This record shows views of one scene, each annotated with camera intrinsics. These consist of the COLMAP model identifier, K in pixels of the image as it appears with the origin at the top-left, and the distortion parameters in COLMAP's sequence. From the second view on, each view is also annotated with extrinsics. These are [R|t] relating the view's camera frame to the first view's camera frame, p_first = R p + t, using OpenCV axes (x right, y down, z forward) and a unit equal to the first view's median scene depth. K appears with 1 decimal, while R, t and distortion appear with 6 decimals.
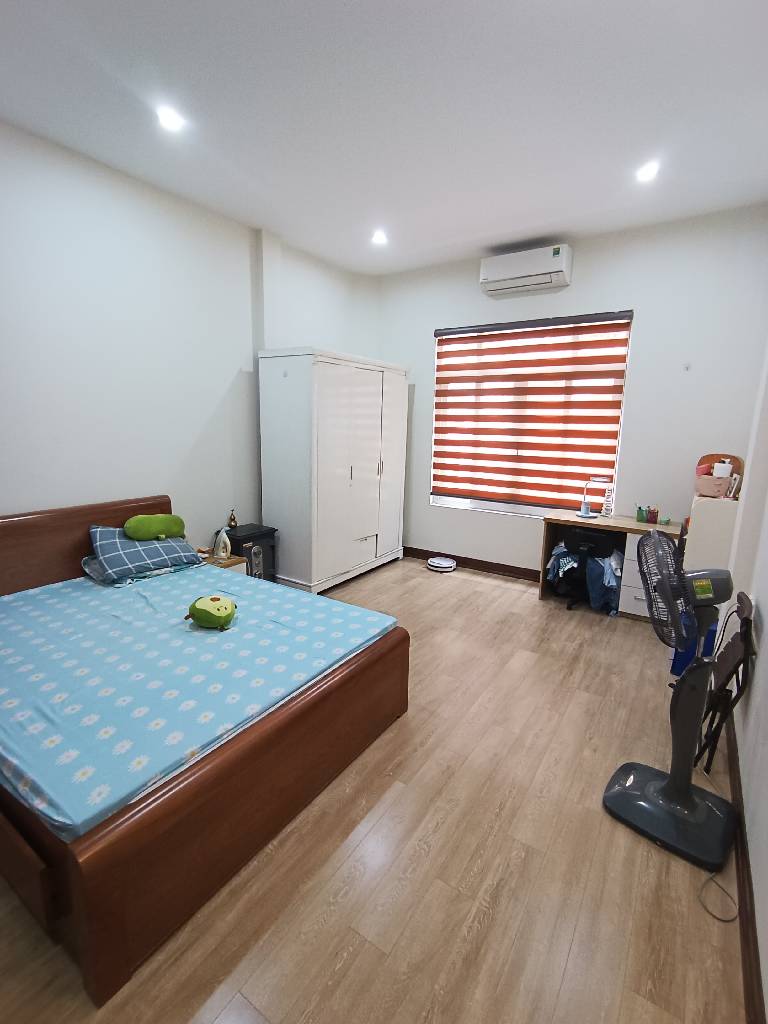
lens RADIAL K [[470.5, 0, 382.9], [0, 470.5, 511.0], [0, 0, 1]] dist [-0.002616, 0.000554]
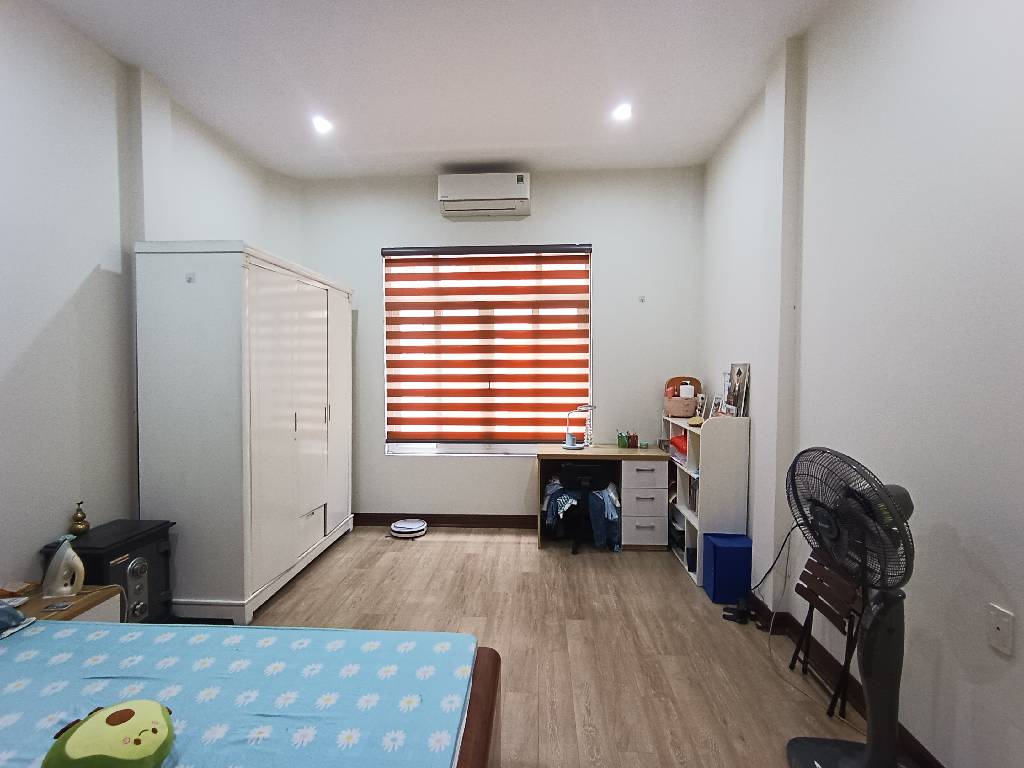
lens RADIAL K [[463.3, 0, 492.6], [0, 463.3, 385.6], [0, 0, 1]] dist [0.002139, 0.001182]
pose [[0.865347, -0.036453, 0.499846, -0.166696], [0.111725, 0.986284, -0.121493, -0.017360], [-0.488562, 0.160979, 0.857551, 0.257264]]
